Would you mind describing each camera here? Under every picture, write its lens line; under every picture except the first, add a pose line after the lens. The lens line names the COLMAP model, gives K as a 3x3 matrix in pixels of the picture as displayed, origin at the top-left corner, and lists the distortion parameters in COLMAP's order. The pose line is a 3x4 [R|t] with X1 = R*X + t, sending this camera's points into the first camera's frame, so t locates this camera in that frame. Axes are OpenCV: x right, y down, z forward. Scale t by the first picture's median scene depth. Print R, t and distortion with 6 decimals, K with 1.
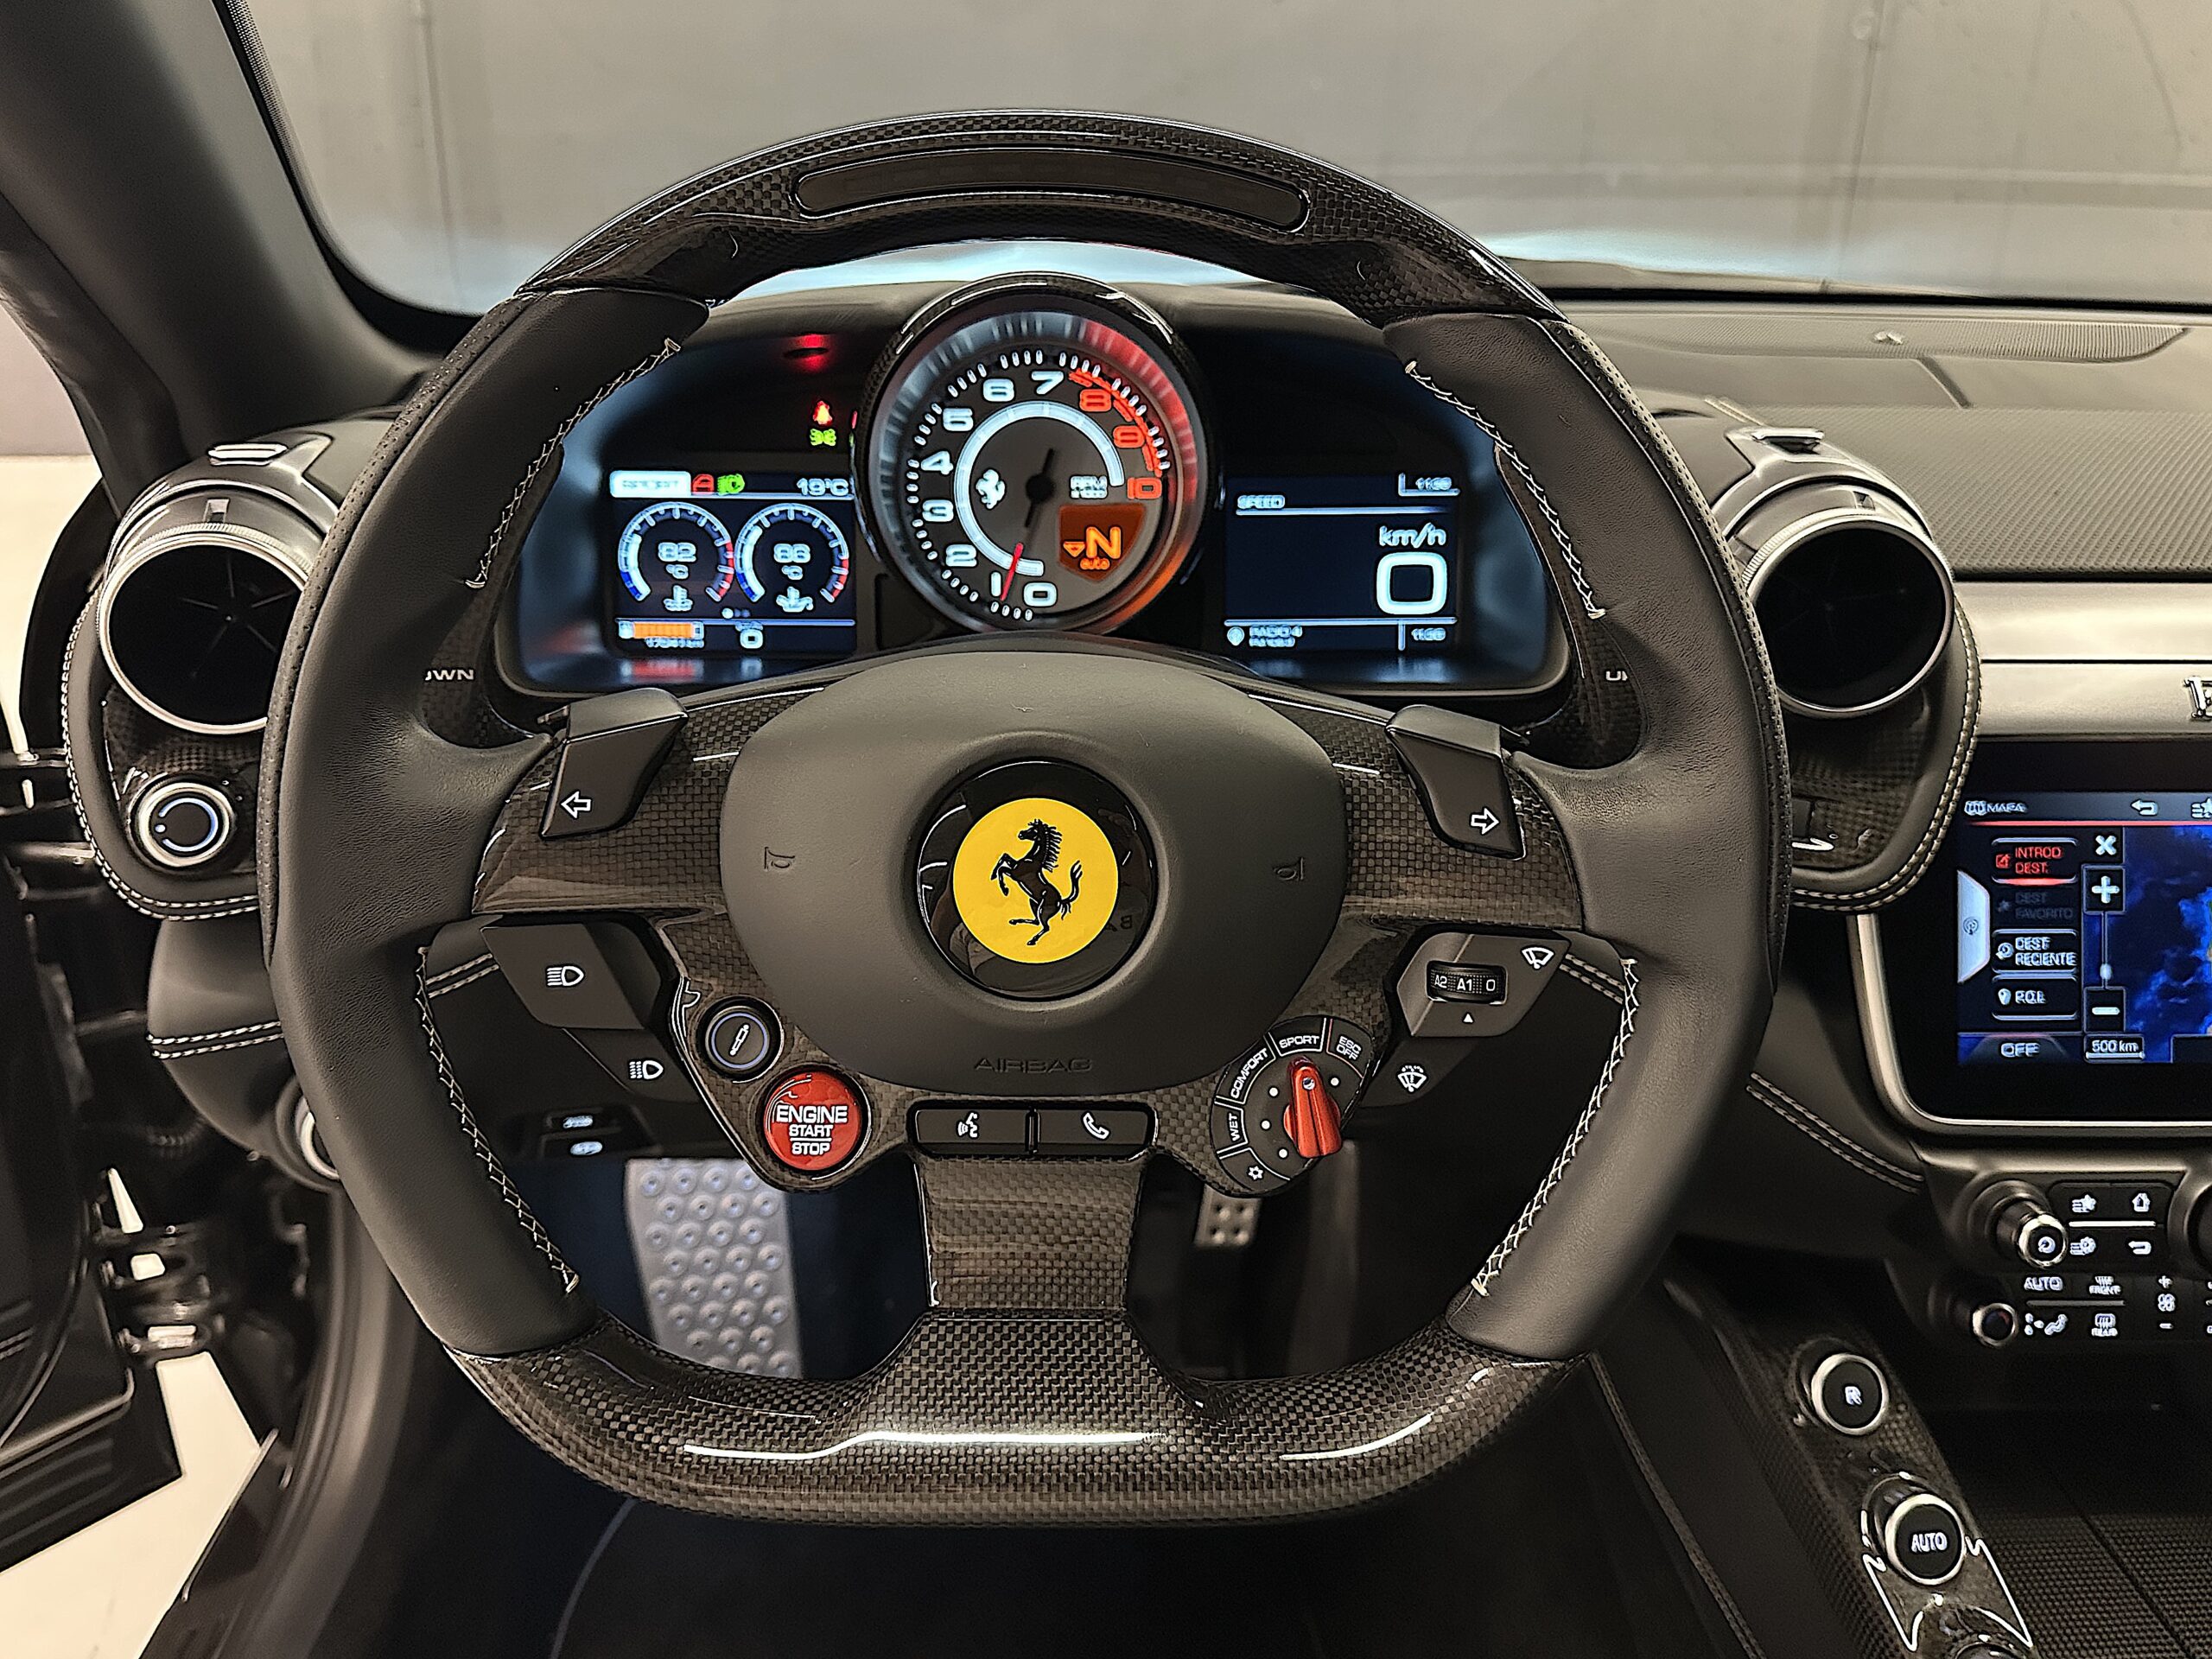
lens RADIAL K [[1702.7, 0, 1078.8], [0, 1702.7, 739.3], [0, 0, 1]] dist [0.087921, -0.124668]
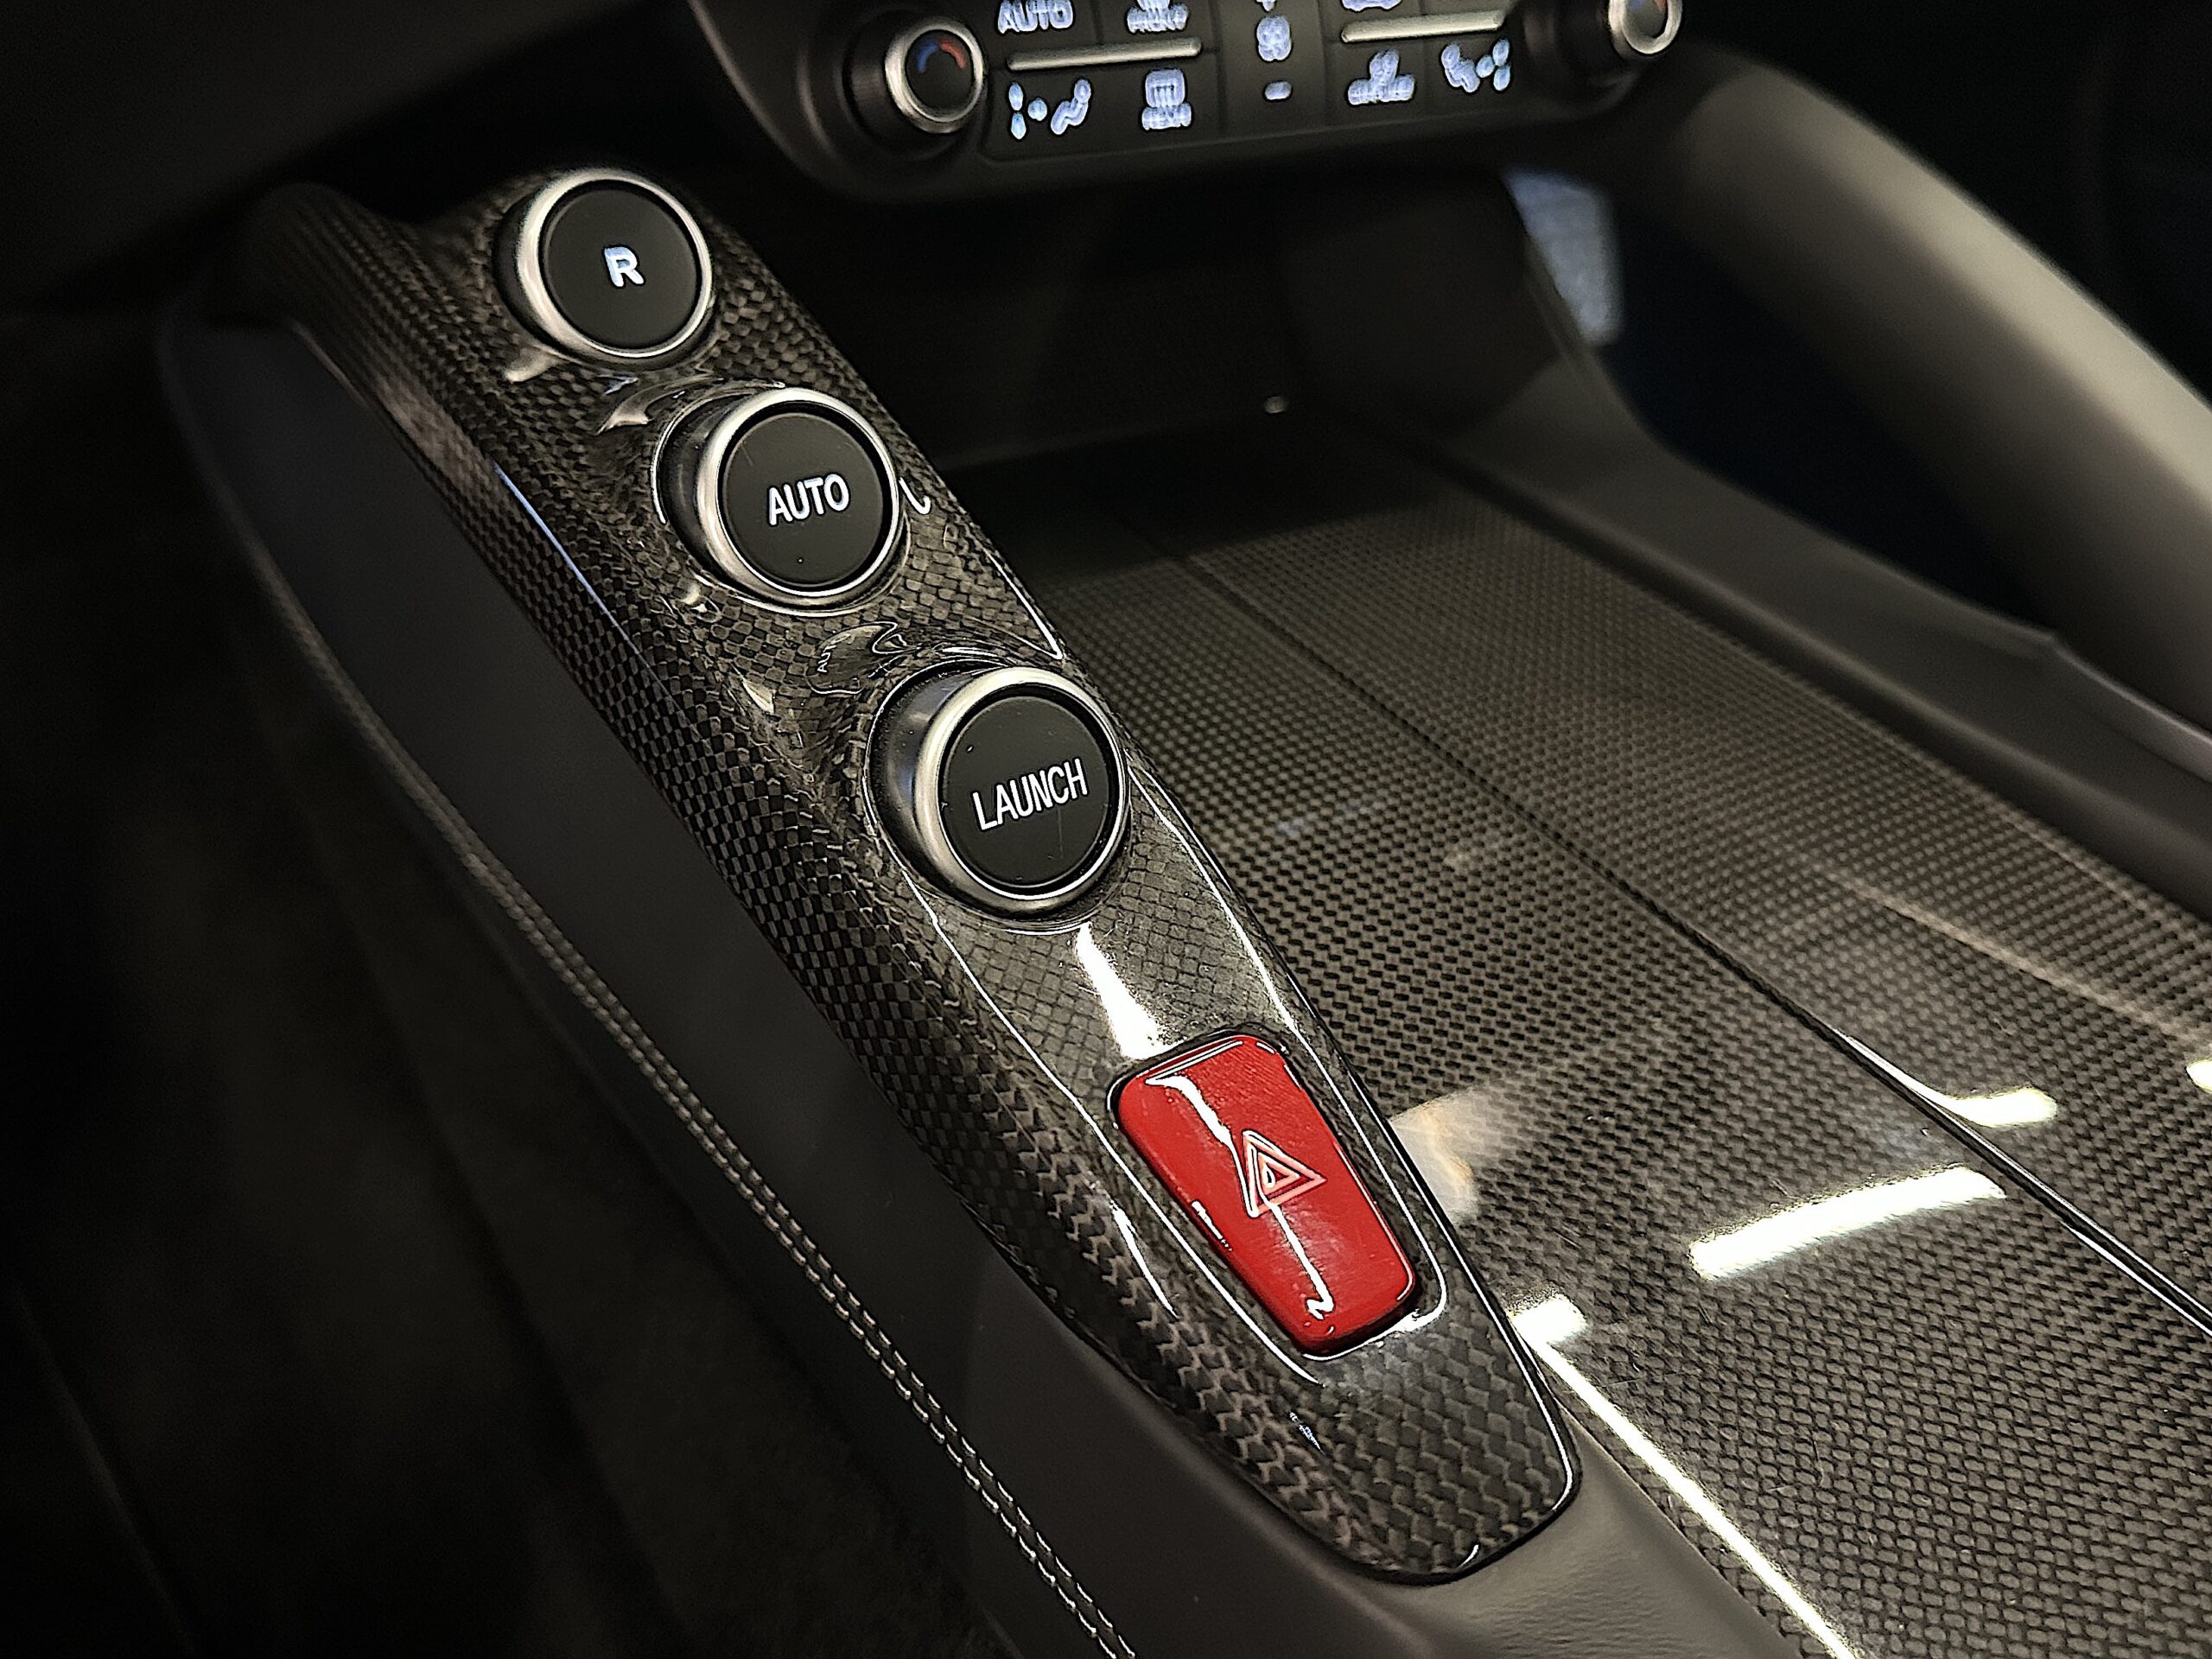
lens RADIAL K [[1826.5, 0, 995.2], [0, 1826.5, 810.9], [0, 0, 1]] dist [0.171958, -0.399349]
pose [[0.899647, -0.234421, 0.368350, 0.321172], [0.133981, 0.951163, 0.278096, 0.376555], [-0.415552, -0.200837, 0.887119, 0.532100]]
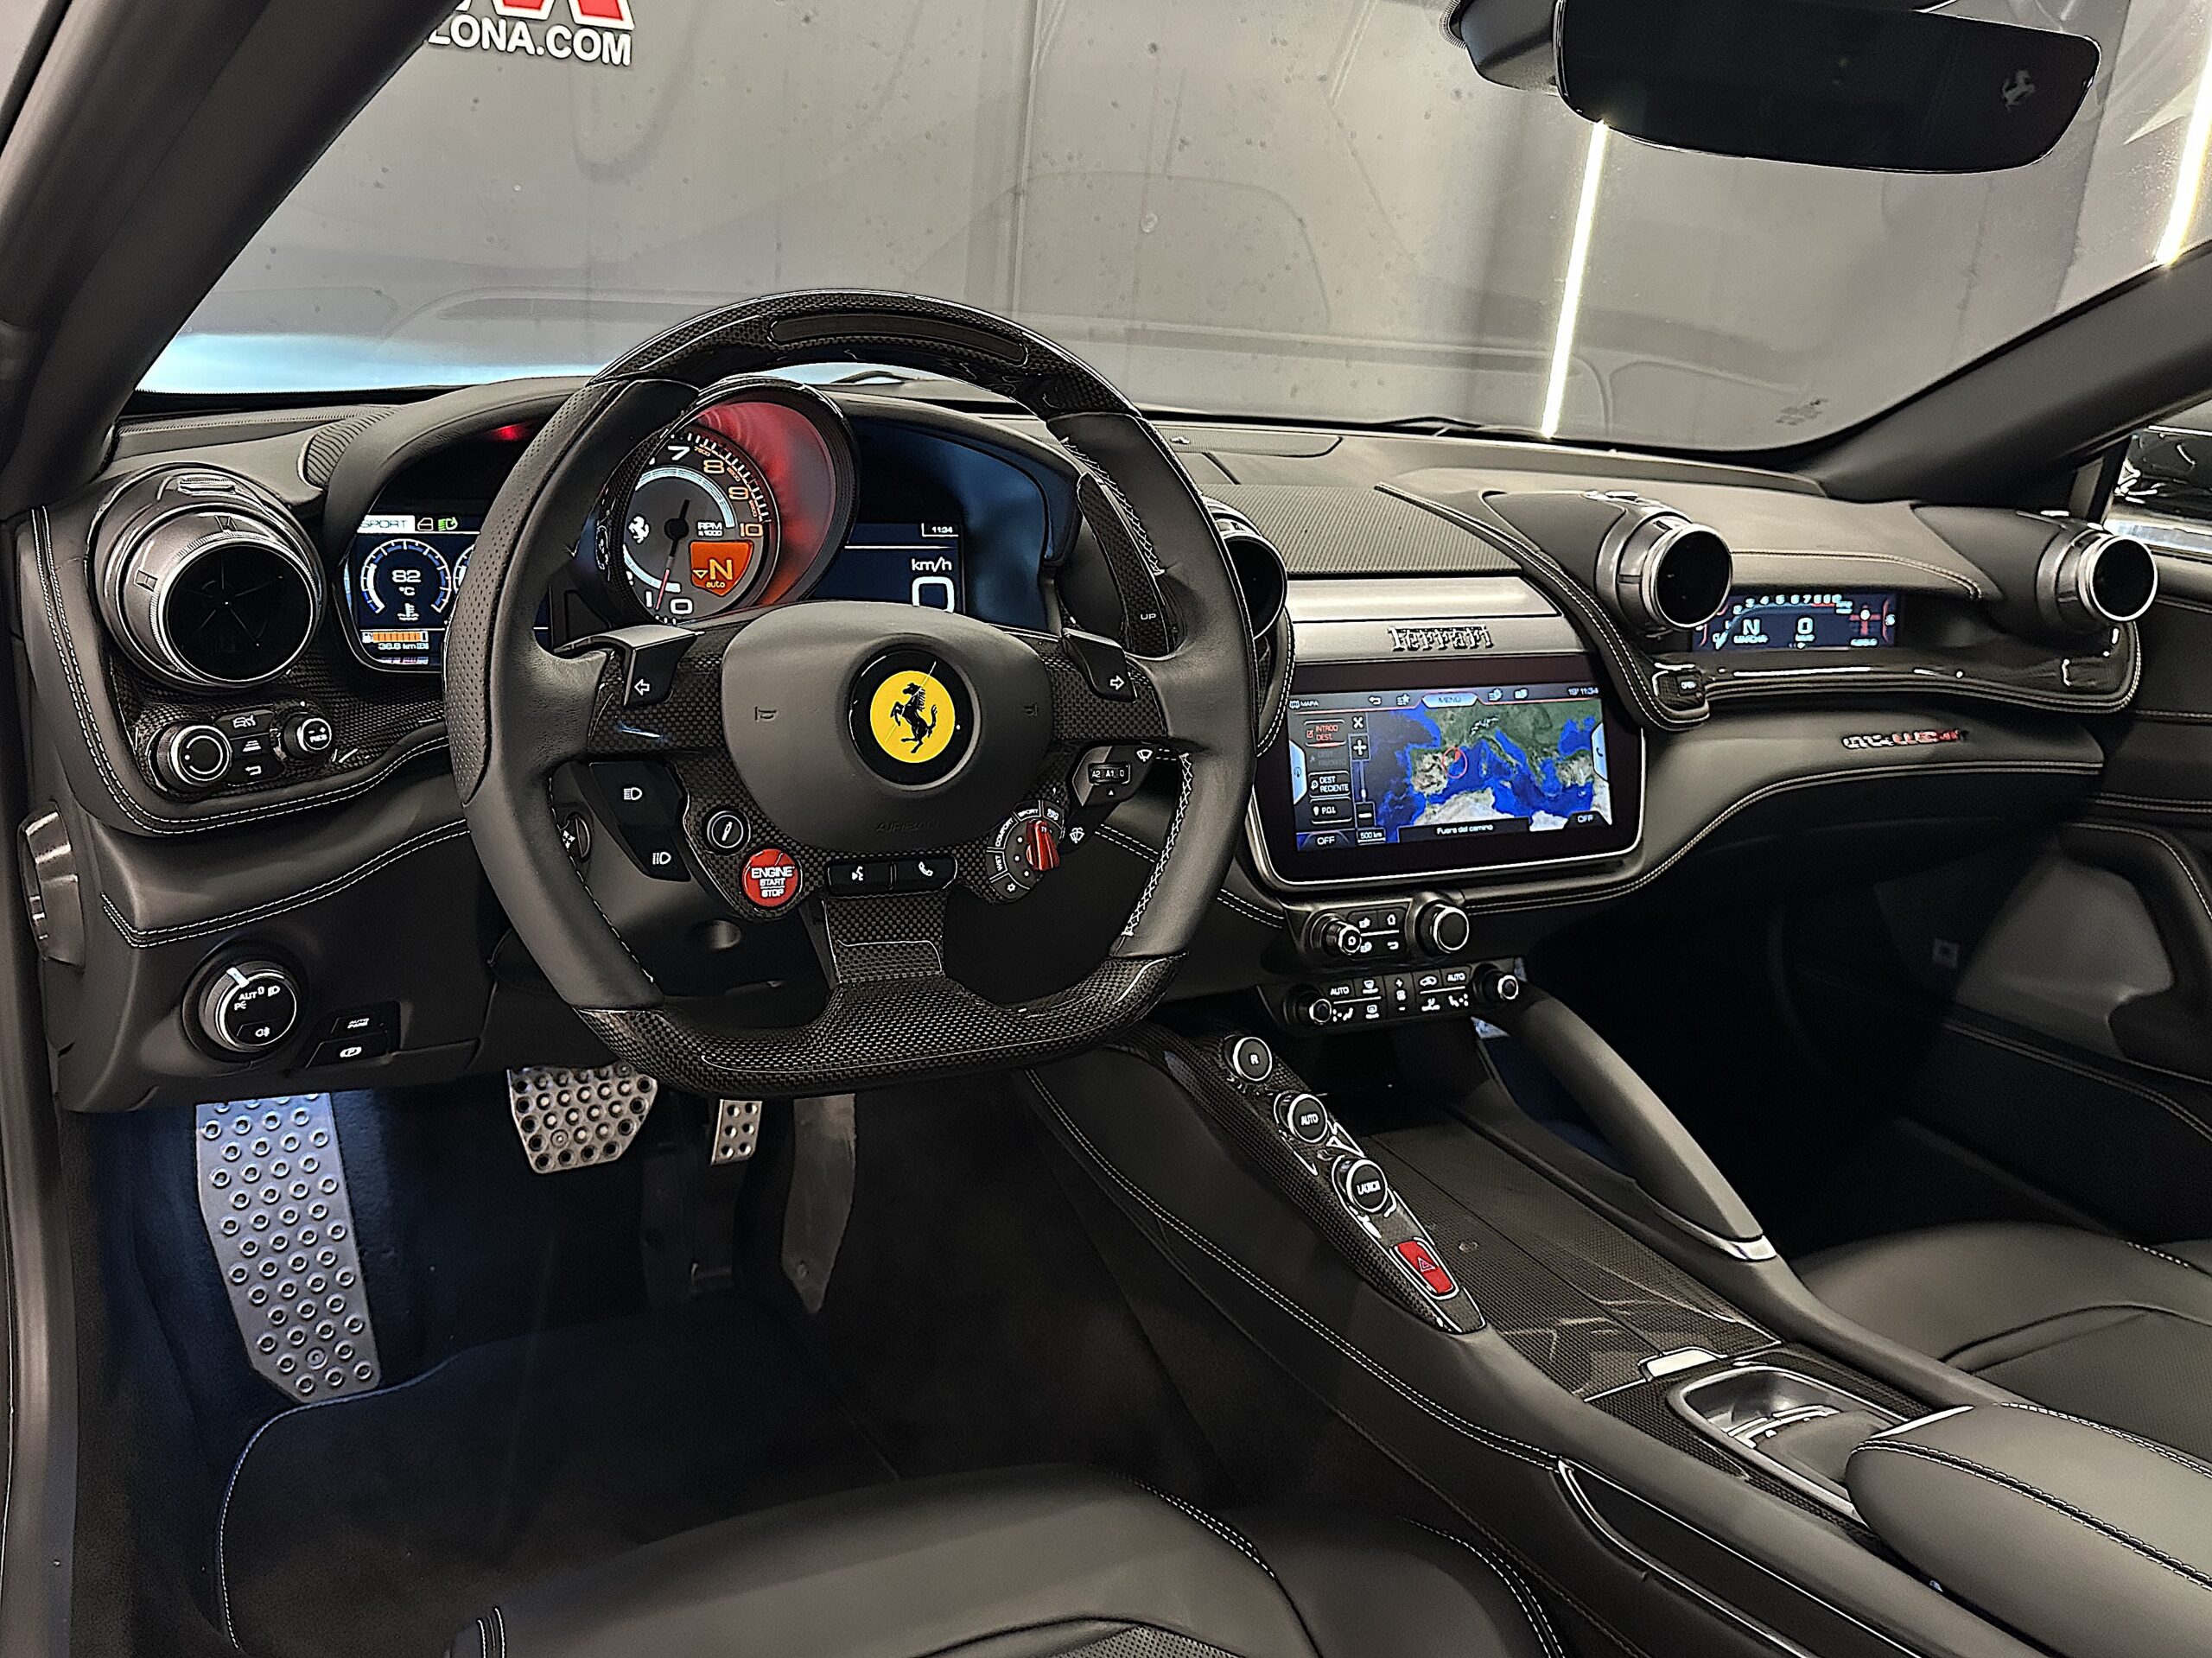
lens RADIAL K [[1826.4, 0, 995.2], [0, 1826.4, 810.4], [0, 0, 1]] dist [0.171958, -0.399349]
pose [[0.906799, -0.059405, 0.417357, -0.497096], [0.074242, 0.997052, -0.019392, 0.147530], [-0.414974, 0.048570, 0.908536, -0.516109]]
